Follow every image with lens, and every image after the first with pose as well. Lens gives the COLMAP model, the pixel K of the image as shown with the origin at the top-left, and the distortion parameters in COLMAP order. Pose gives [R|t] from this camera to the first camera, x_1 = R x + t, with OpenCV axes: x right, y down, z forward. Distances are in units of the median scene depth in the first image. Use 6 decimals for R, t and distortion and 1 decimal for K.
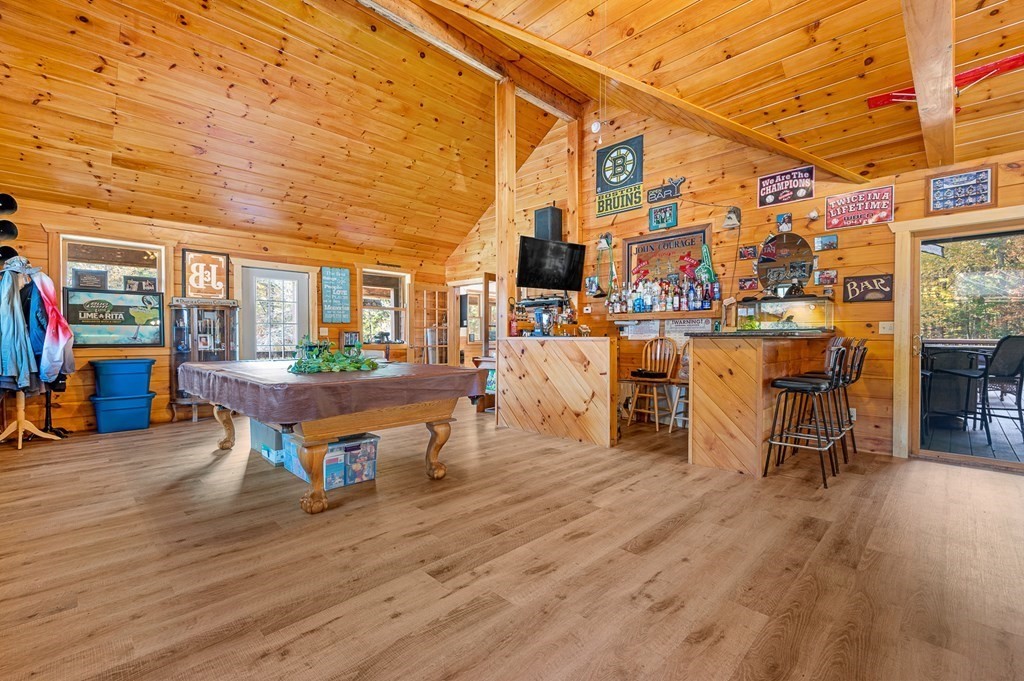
lens RADIAL K [[434.5, 0, 505.0], [0, 434.5, 342.9], [0, 0, 1]] dist [-0.000308, -0.000016]
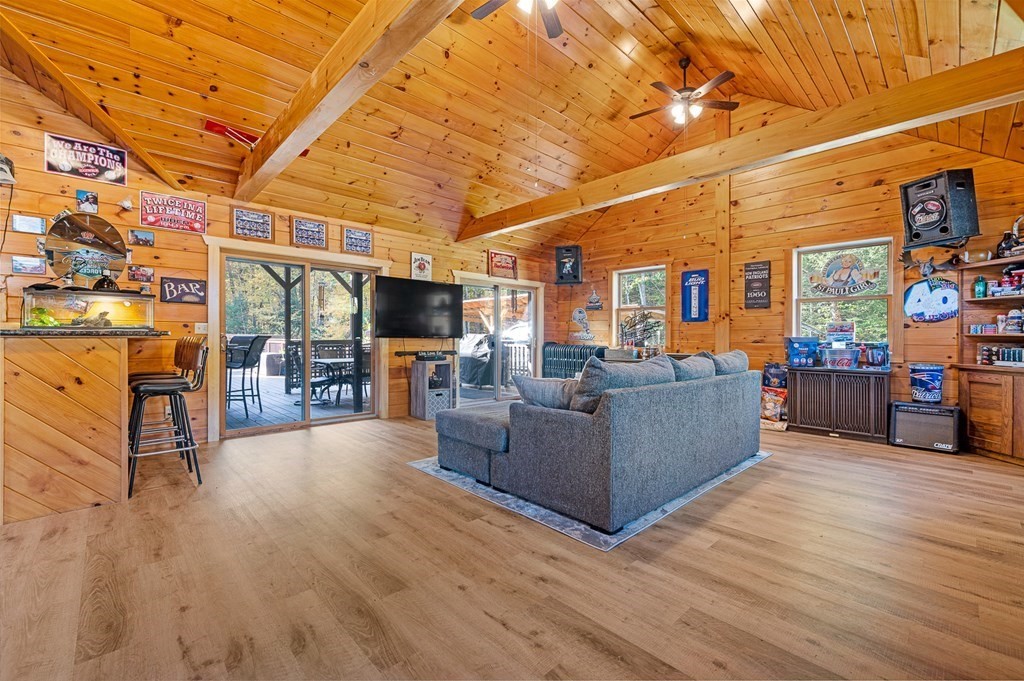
lens RADIAL K [[434.5, 0, 496.1], [0, 434.5, 336.7], [0, 0, 1]] dist [-0.000308, -0.000016]
pose [[0.047710, 0.002857, 0.998857, -0.169444], [0.008929, 0.999955, -0.003287, -0.002621], [-0.998821, 0.009075, 0.047683, 0.165502]]
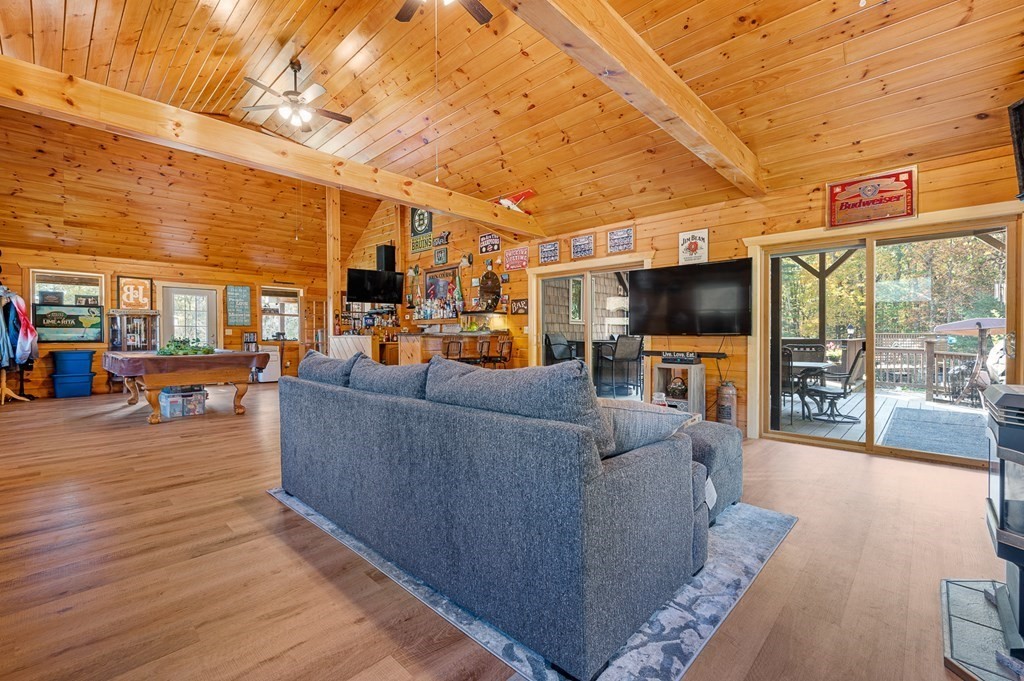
lens RADIAL K [[434.5, 0, 516.1], [0, 434.5, 341.4], [0, 0, 1]] dist [-0.000308, -0.000016]
pose [[0.999702, -0.000681, 0.024398, 0.688596], [0.000726, 0.999998, -0.001863, 0.010658], [-0.024397, 0.001880, 0.999701, -0.605508]]
